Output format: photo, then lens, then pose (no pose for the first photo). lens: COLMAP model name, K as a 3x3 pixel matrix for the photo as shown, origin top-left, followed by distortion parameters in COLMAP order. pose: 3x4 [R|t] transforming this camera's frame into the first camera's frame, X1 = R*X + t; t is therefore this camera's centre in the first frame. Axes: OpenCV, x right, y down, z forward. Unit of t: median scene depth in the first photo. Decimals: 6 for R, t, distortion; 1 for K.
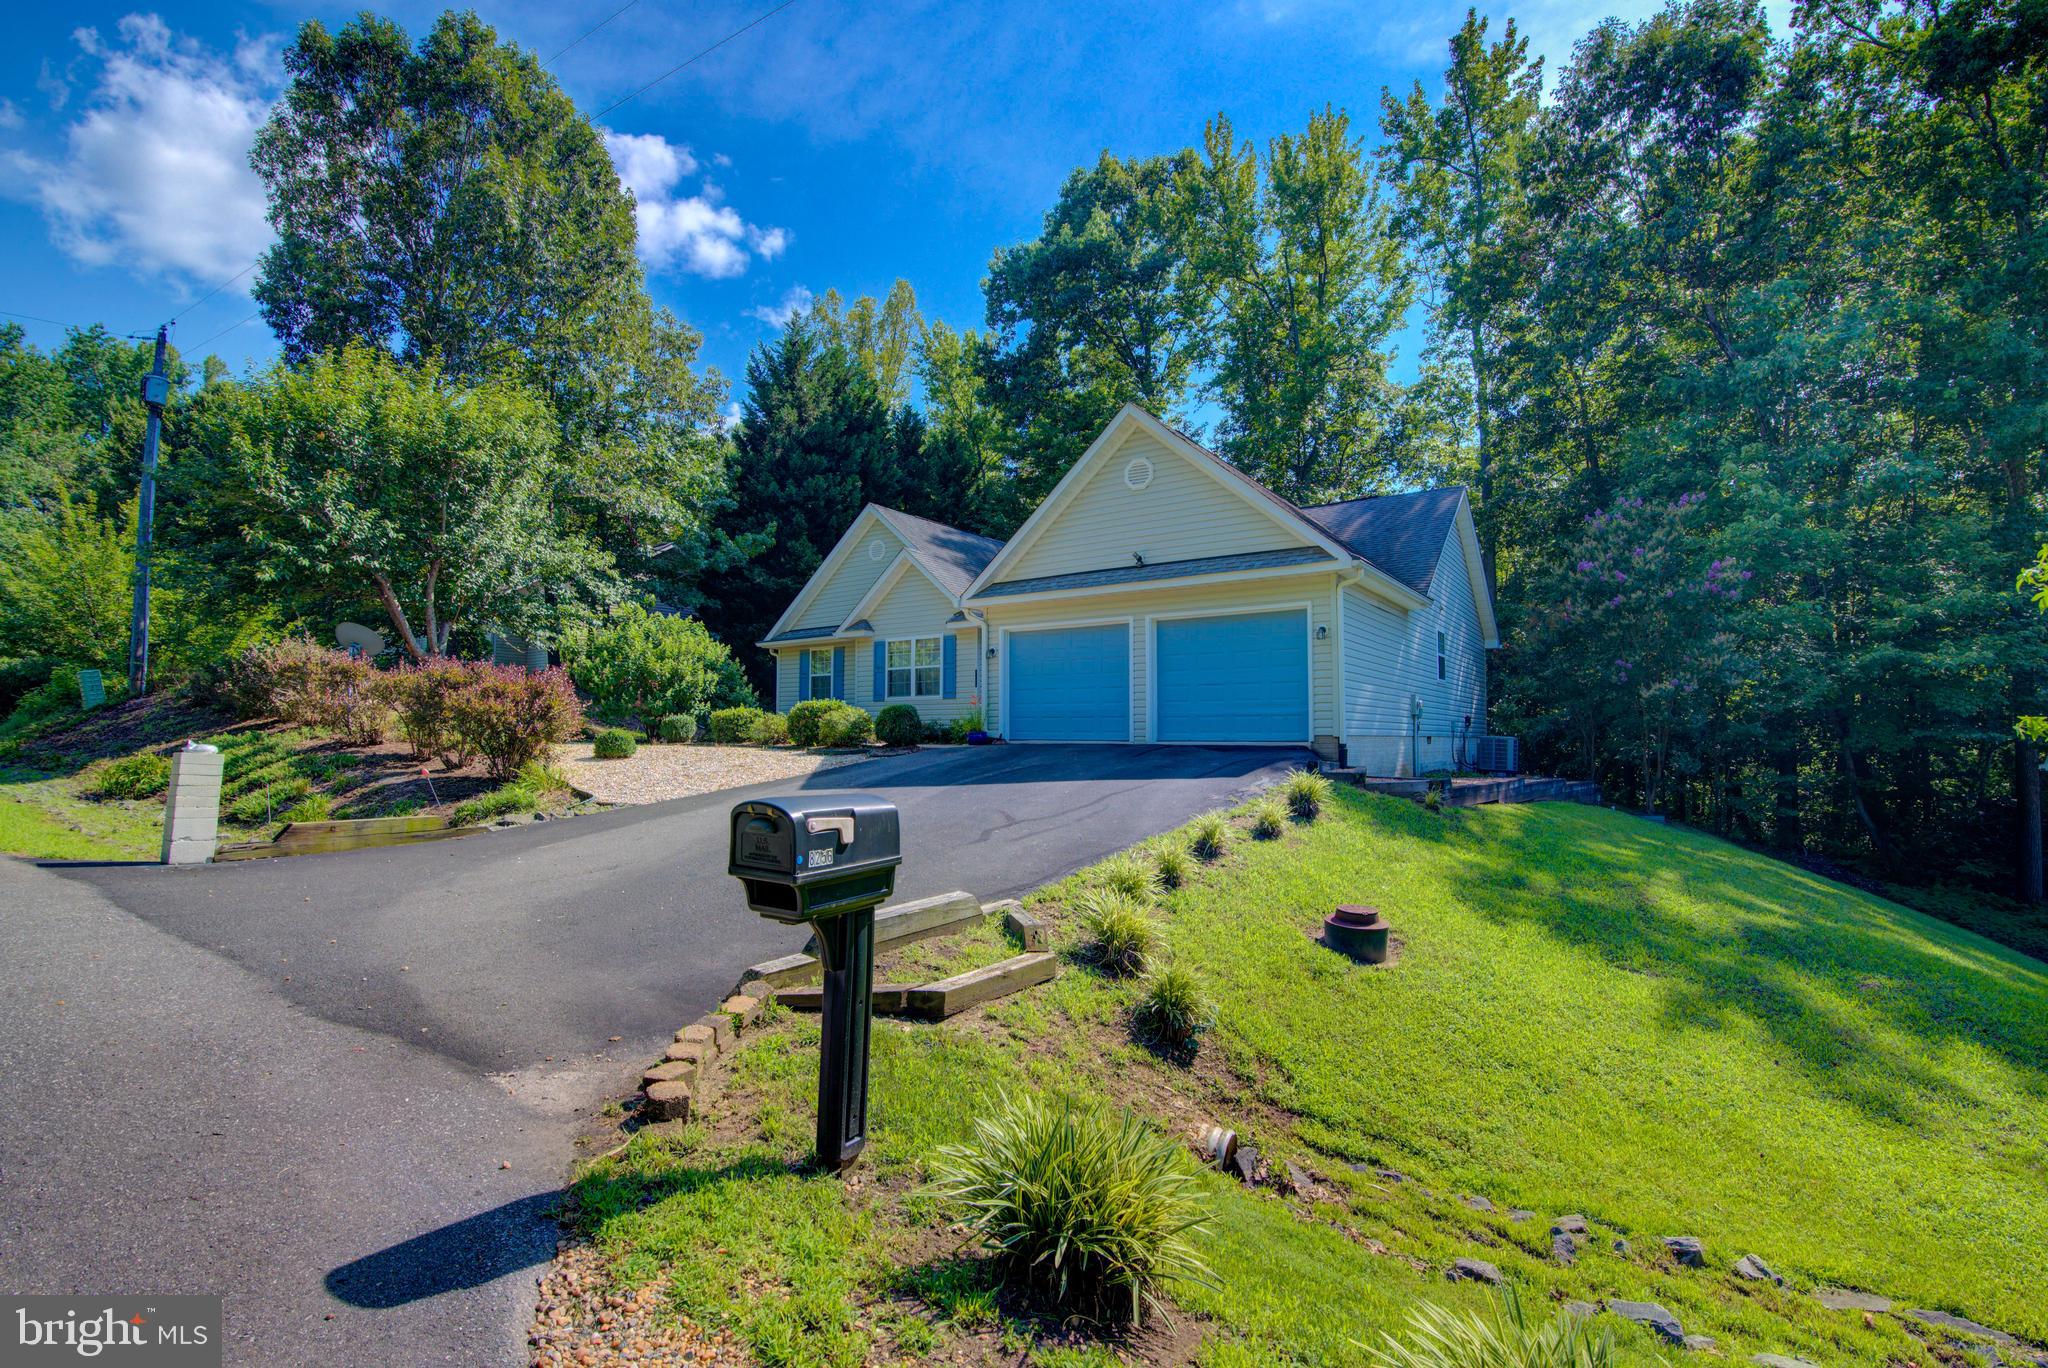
lens RADIAL K [[930.8, 0, 1025.3], [0, 930.8, 694.5], [0, 0, 1]] dist [-0.019855, 0.001376]
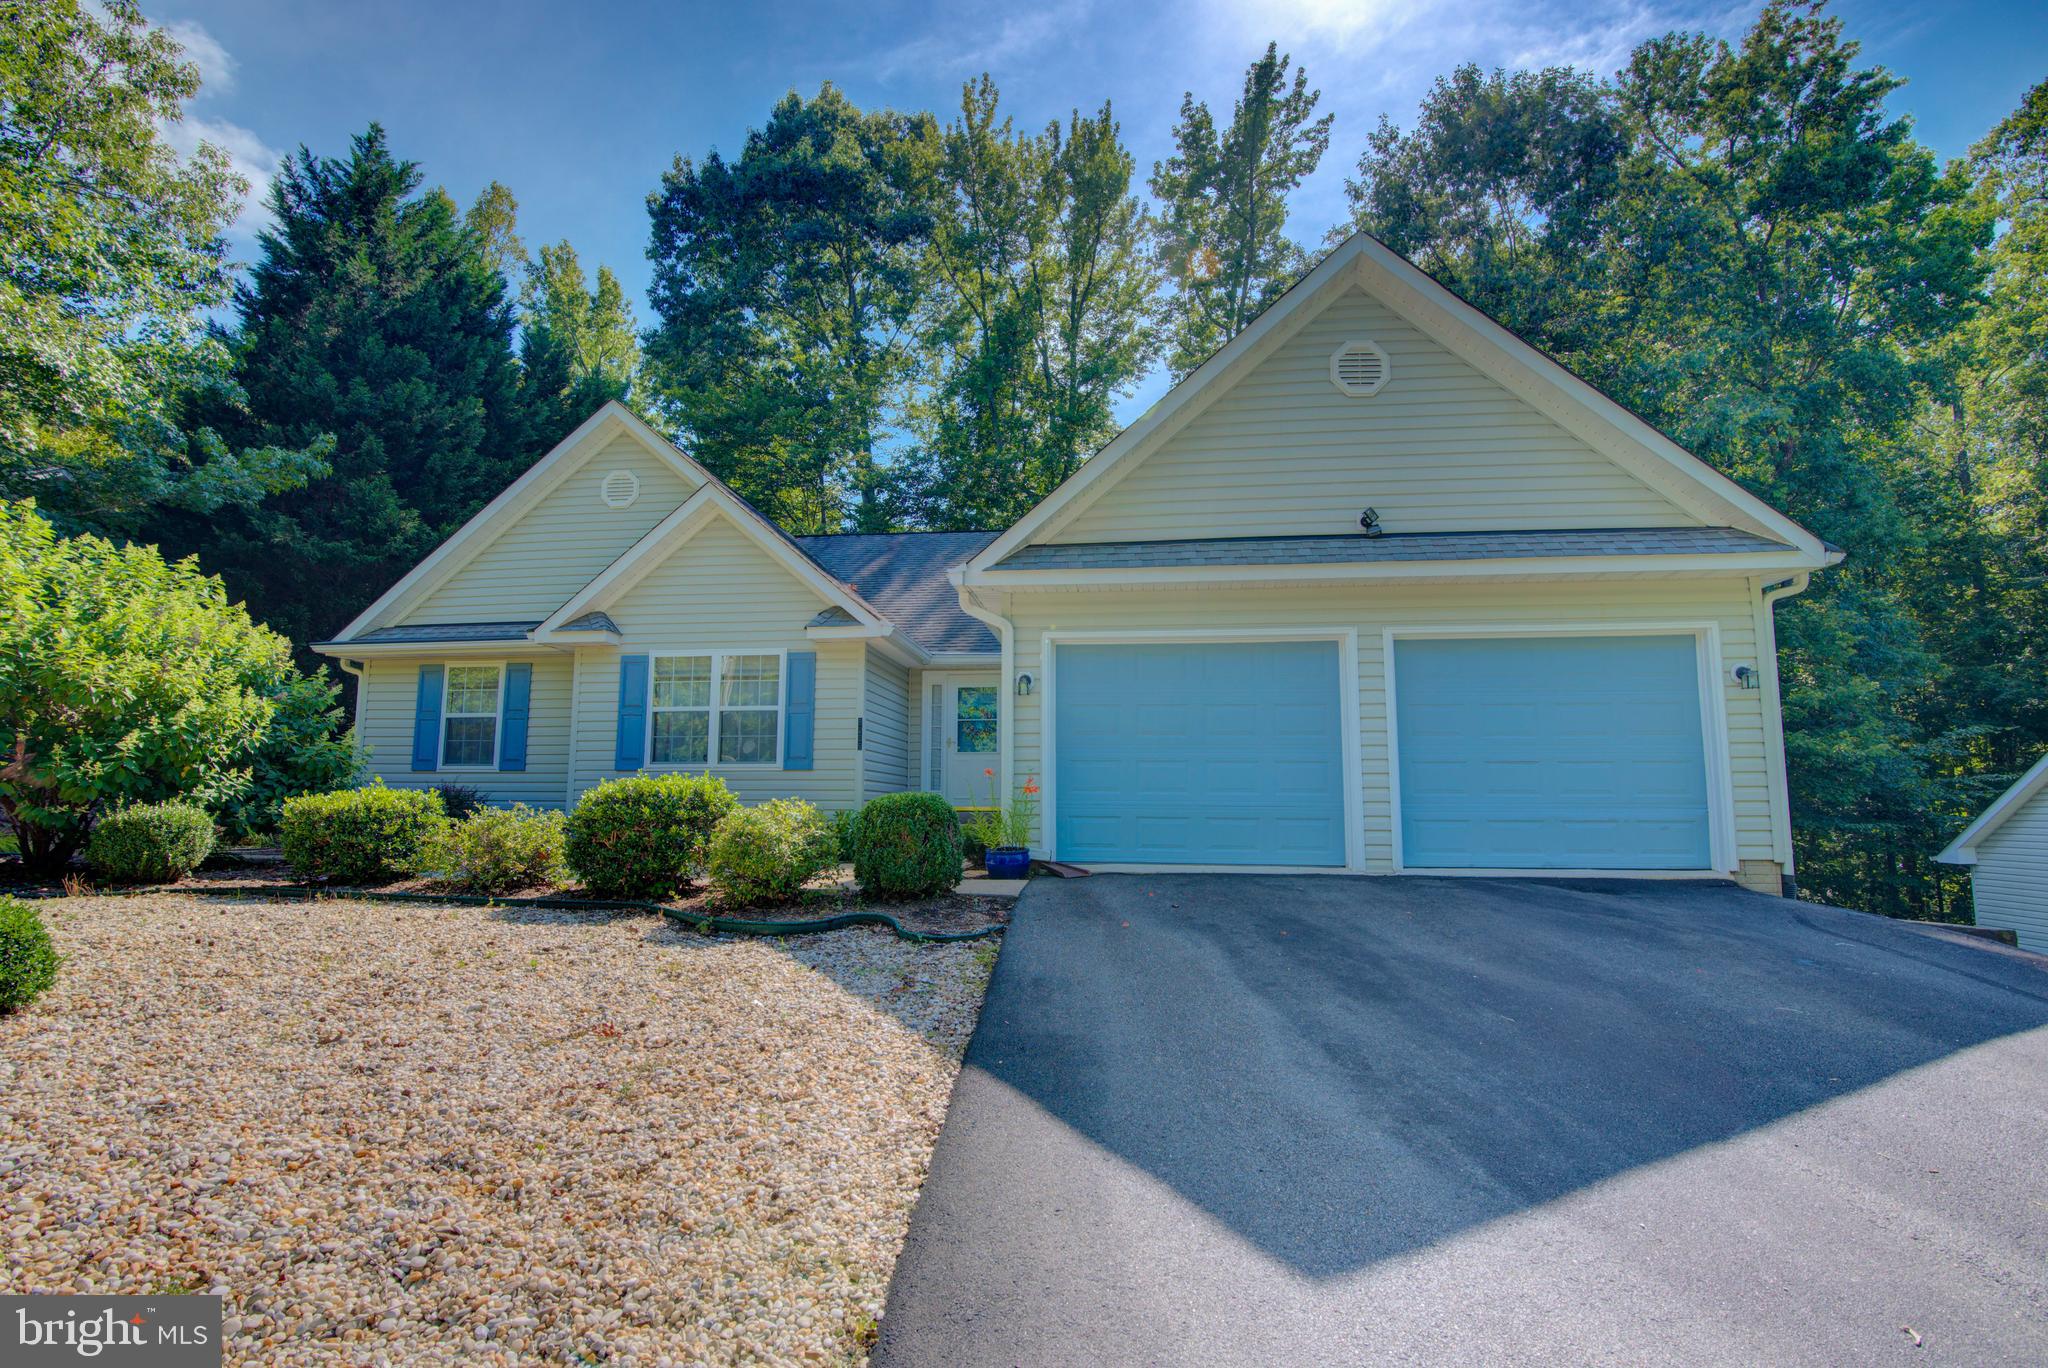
lens RADIAL K [[930.8, 0, 1025.3], [0, 930.8, 694.5], [0, 0, 1]] dist [-0.019855, 0.001376]
pose [[0.880519, 0.053109, 0.471026, -0.208417], [-0.021694, 0.997177, -0.071879, -0.002368], [-0.473514, 0.053073, 0.879186, 0.439381]]
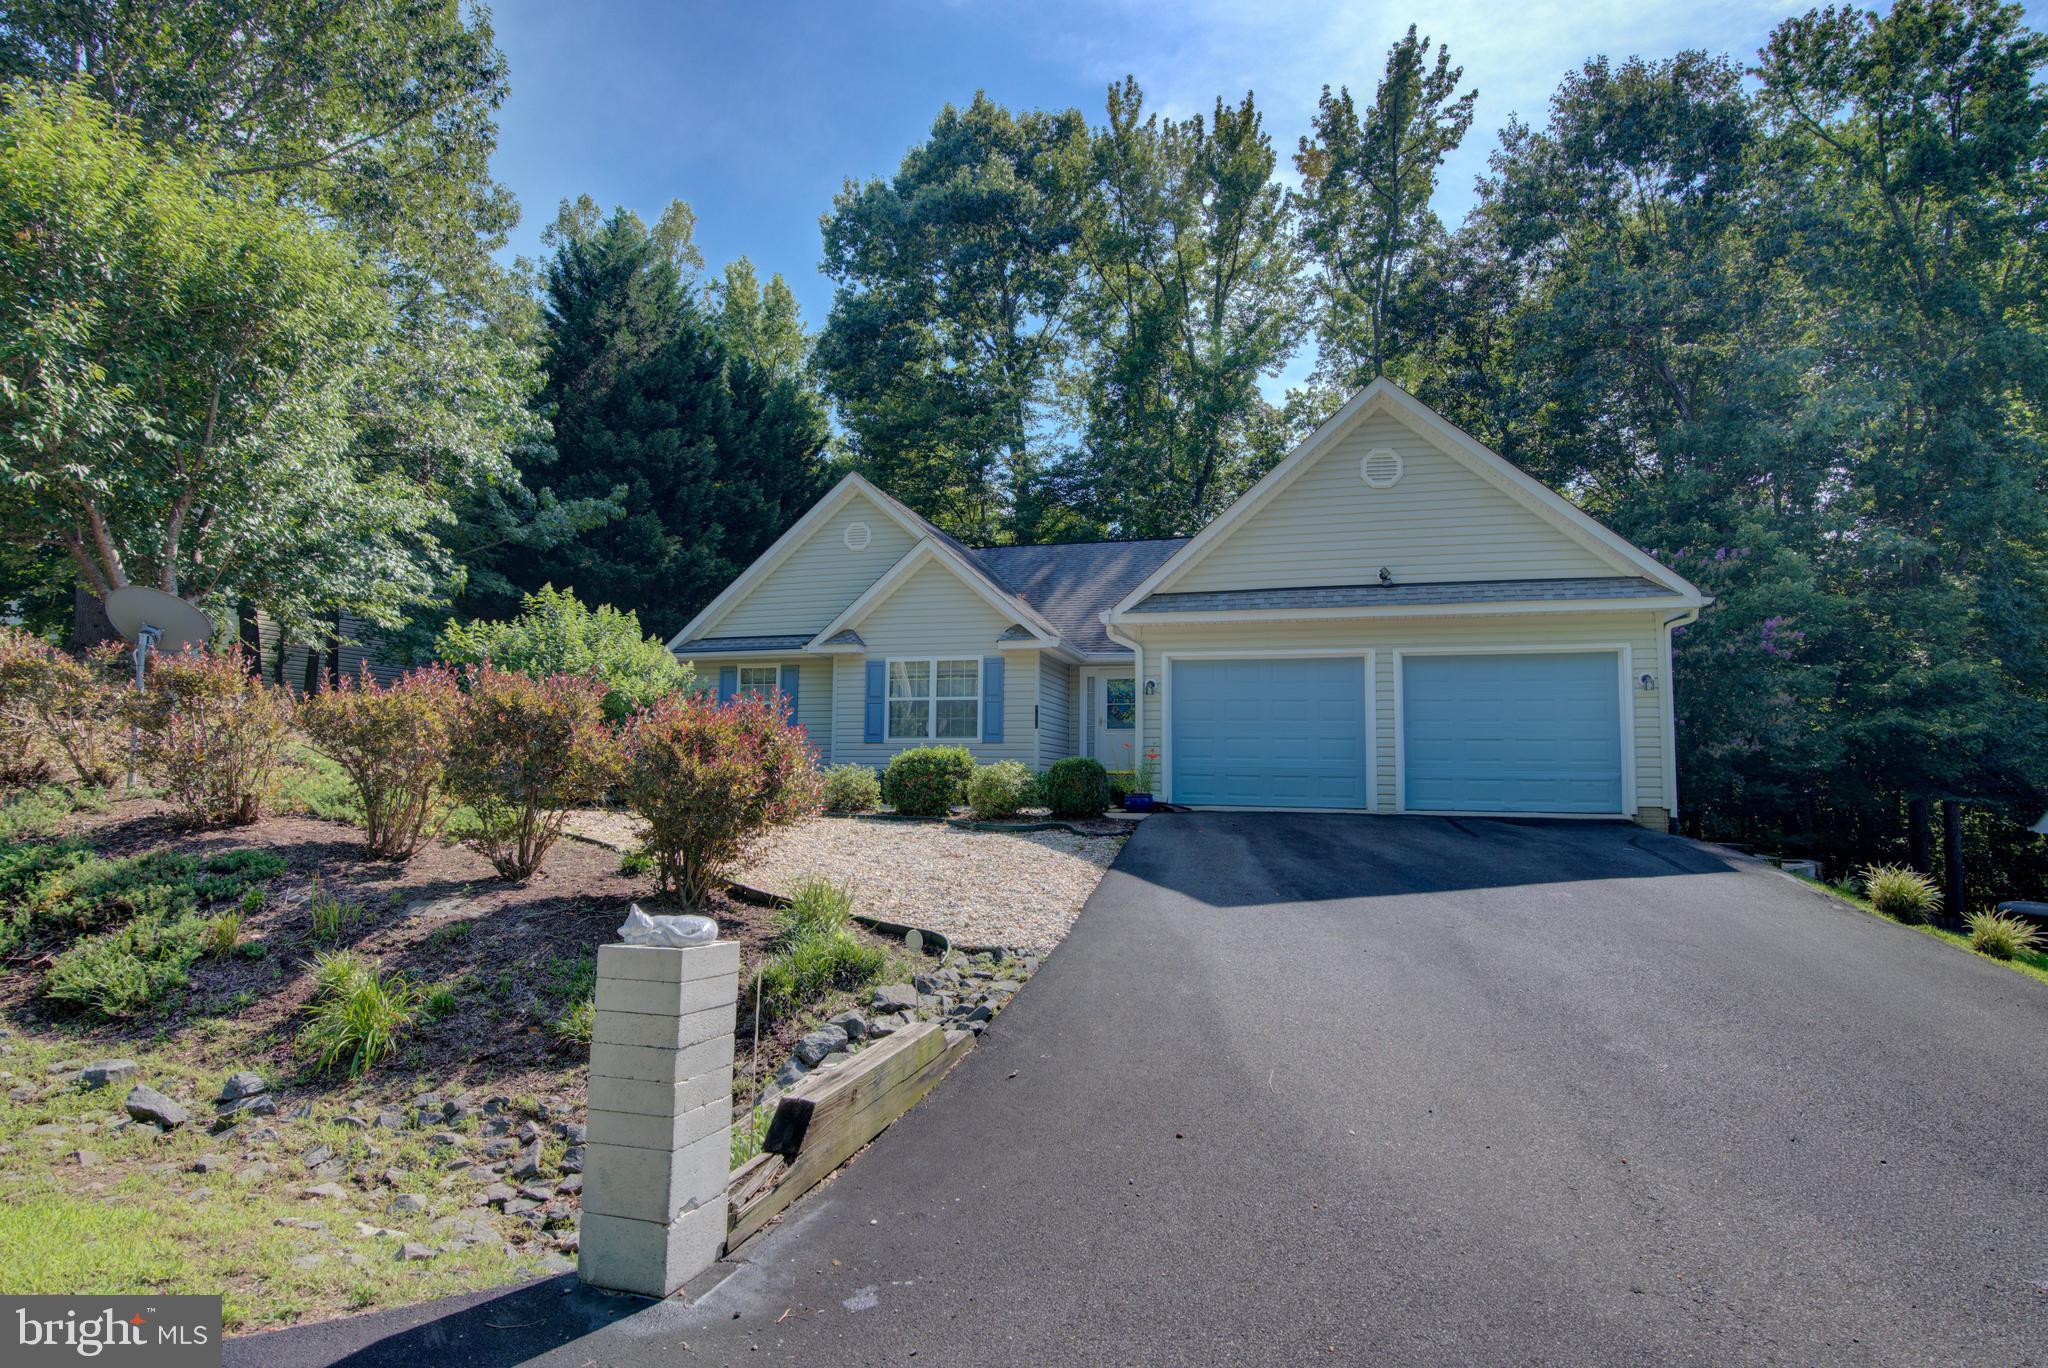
lens RADIAL K [[1031.8, 0, 1032.1], [0, 1031.8, 688.1], [0, 0, 1]] dist [-0.005694, 0.000289]
pose [[0.940567, 0.033541, 0.337948, -0.315165], [-0.022077, 0.999045, -0.037711, -0.007634], [-0.338890, 0.028009, 0.940409, 0.196041]]
